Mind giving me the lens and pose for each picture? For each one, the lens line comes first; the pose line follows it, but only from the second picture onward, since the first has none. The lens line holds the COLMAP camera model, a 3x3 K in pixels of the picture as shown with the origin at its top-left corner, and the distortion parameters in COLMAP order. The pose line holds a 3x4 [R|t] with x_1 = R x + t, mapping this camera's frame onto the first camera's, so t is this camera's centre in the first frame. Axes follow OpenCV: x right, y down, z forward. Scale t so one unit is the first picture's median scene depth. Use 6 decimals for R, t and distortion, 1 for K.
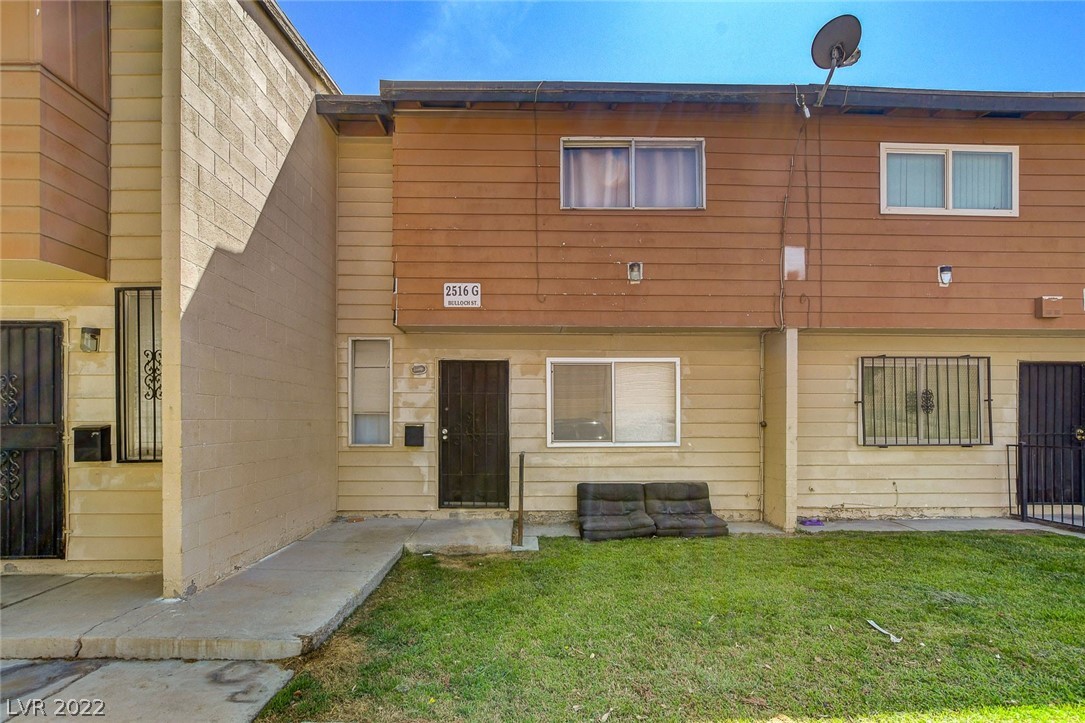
lens RADIAL K [[475.2, 0, 545.5], [0, 475.2, 424.7], [0, 0, 1]] dist [-0.011657, 0.001115]
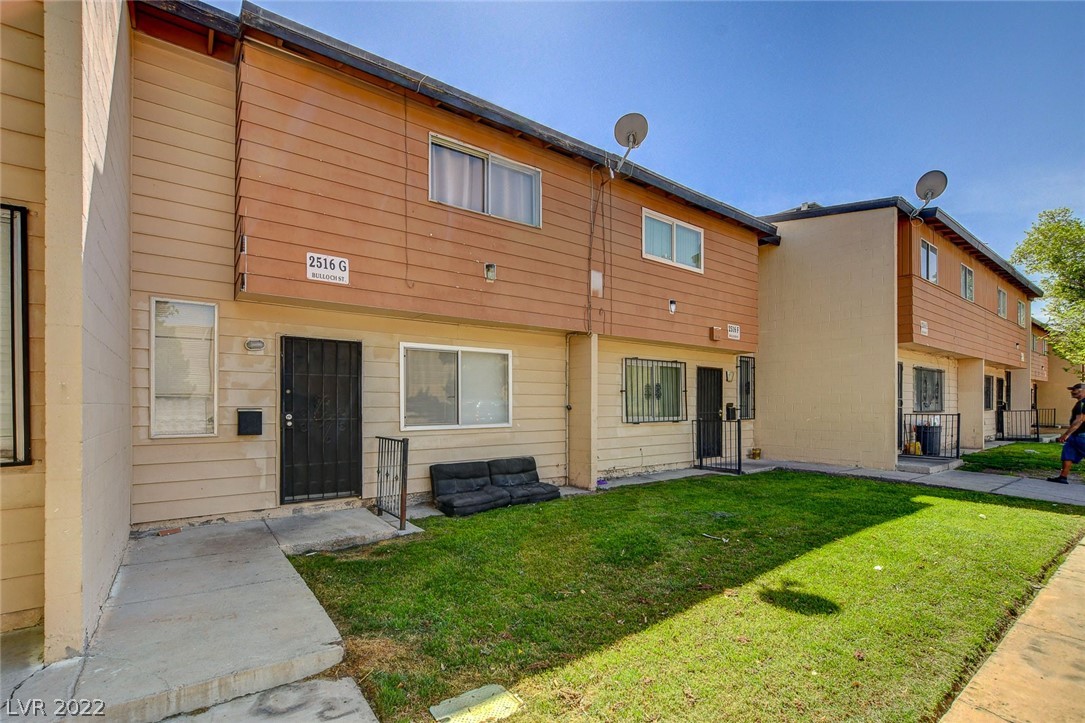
lens RADIAL K [[475.5, 0, 535.4], [0, 475.5, 406.7], [0, 0, 1]] dist [-0.009487, 0.000682]
pose [[0.824657, -0.003013, 0.565625, -0.335312], [0.004830, 0.999987, -0.001715, -0.001161], [-0.565612, 0.004146, 0.824661, 0.013661]]
